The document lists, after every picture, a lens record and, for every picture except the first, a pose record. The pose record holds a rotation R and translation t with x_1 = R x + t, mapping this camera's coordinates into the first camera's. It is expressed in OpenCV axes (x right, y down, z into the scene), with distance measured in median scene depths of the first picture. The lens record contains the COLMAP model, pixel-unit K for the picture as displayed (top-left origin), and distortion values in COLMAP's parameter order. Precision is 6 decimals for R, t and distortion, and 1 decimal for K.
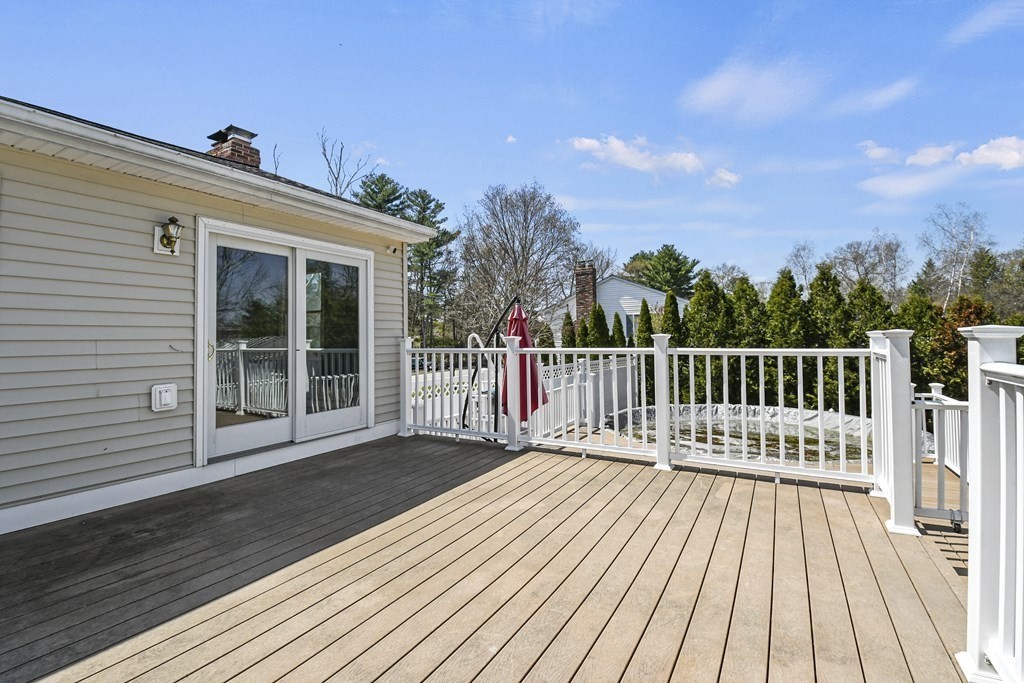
lens RADIAL K [[462.2, 0, 512.3], [0, 462.2, 331.8], [0, 0, 1]] dist [0.008464, -0.014058]
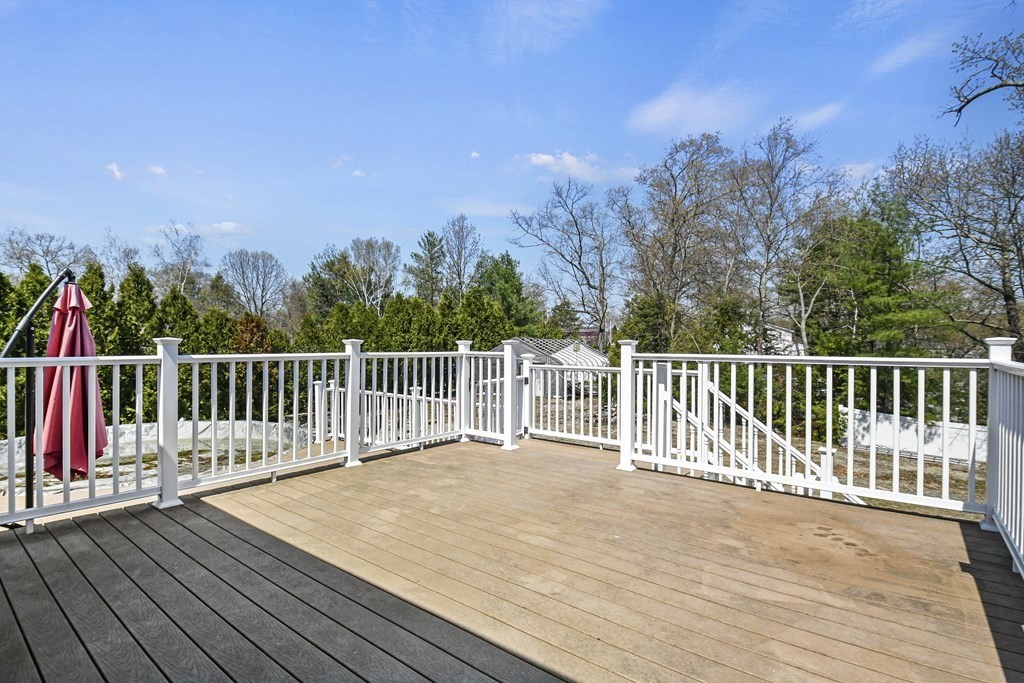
lens RADIAL K [[500.2, 0, 508.0], [0, 500.2, 342.5], [0, 0, 1]] dist [-0.001519, -0.000386]
pose [[0.137198, 0.016540, 0.990406, -0.900506], [-0.020088, 0.999701, -0.013913, 0.023015], [-0.990340, -0.017987, 0.137489, 0.564679]]
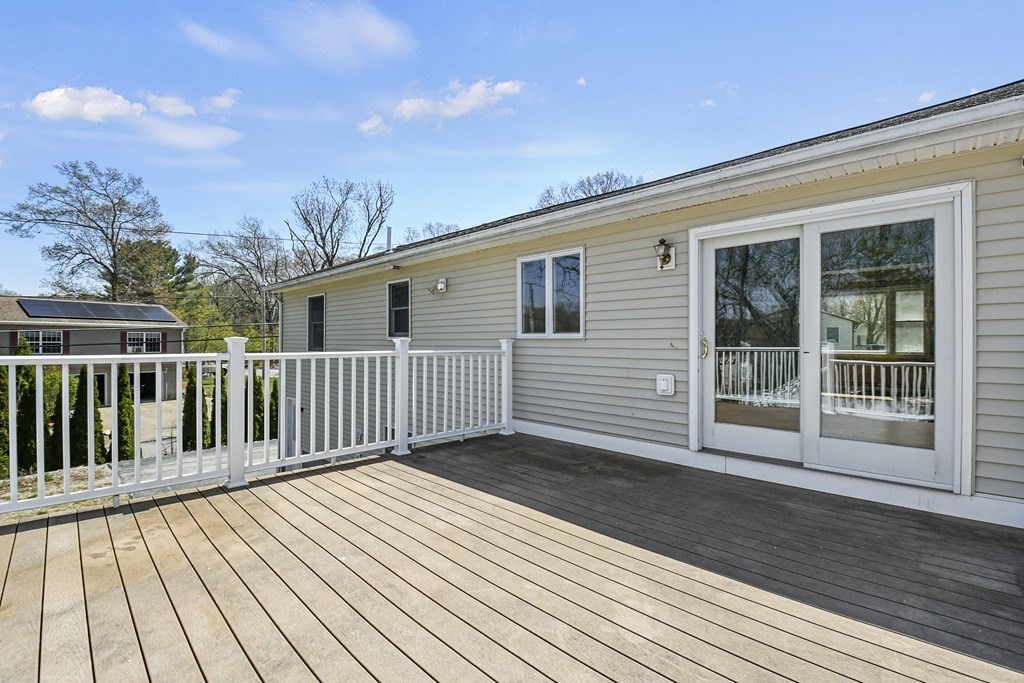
lens RADIAL K [[467.3, 0, 498.2], [0, 467.3, 345.3], [0, 0, 1]] dist [-0.000526, -0.000326]
pose [[-0.278248, 0.020250, -0.960296, 0.590068], [0.015933, 0.999737, 0.016465, 0.007697], [0.960377, -0.010719, -0.278498, 0.924277]]
